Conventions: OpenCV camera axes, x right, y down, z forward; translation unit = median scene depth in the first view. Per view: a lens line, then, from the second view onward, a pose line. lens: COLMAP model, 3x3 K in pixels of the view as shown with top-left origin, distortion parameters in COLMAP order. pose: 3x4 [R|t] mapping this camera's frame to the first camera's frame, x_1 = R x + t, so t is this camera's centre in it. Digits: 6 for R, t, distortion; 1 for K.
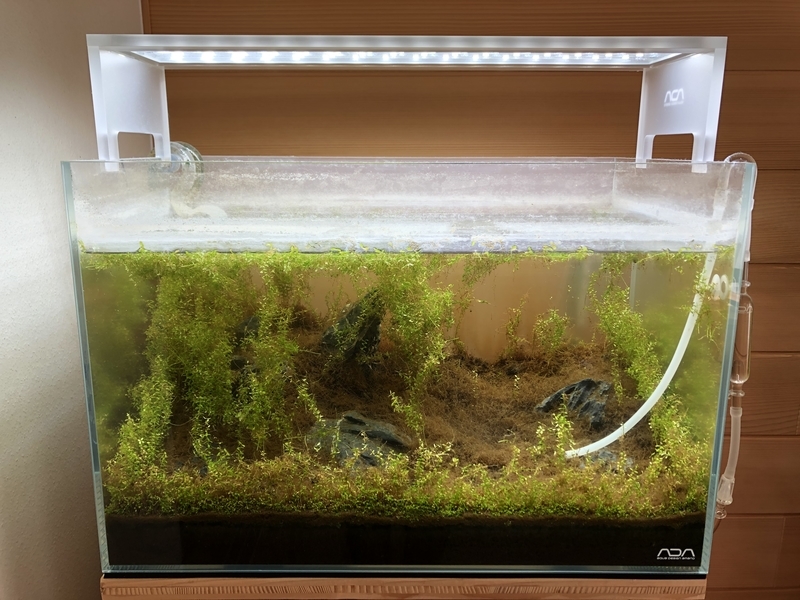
lens RADIAL K [[641.6, 0, 400.2], [0, 641.6, 298.2], [0, 0, 1]] dist [-0.005768, -0.007089]
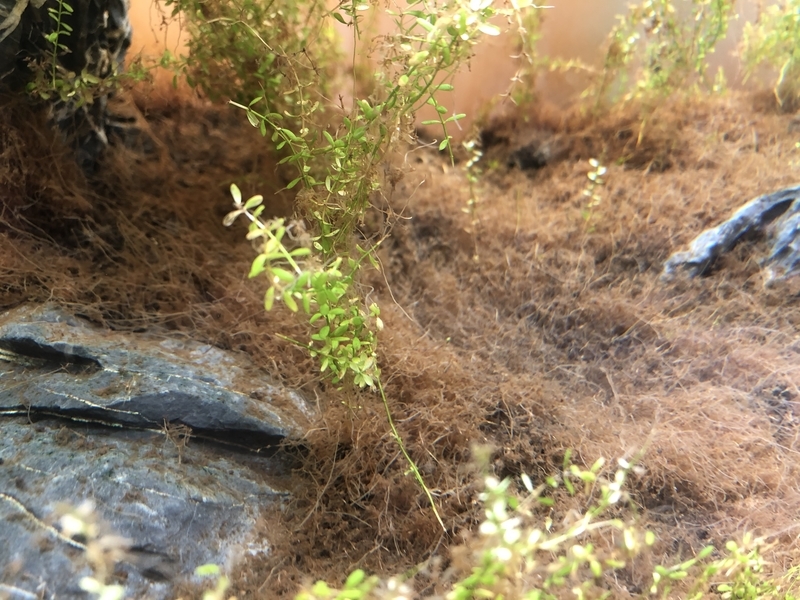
lens RADIAL K [[641.6, 0, 403.8], [0, 641.6, 301.2], [0, 0, 1]] dist [-0.005768, -0.007089]
pose [[0.923748, -0.065869, 0.377295, -0.011757], [-0.041418, 0.962143, 0.269378, 0.032201], [-0.380756, -0.264464, 0.886050, 0.225831]]
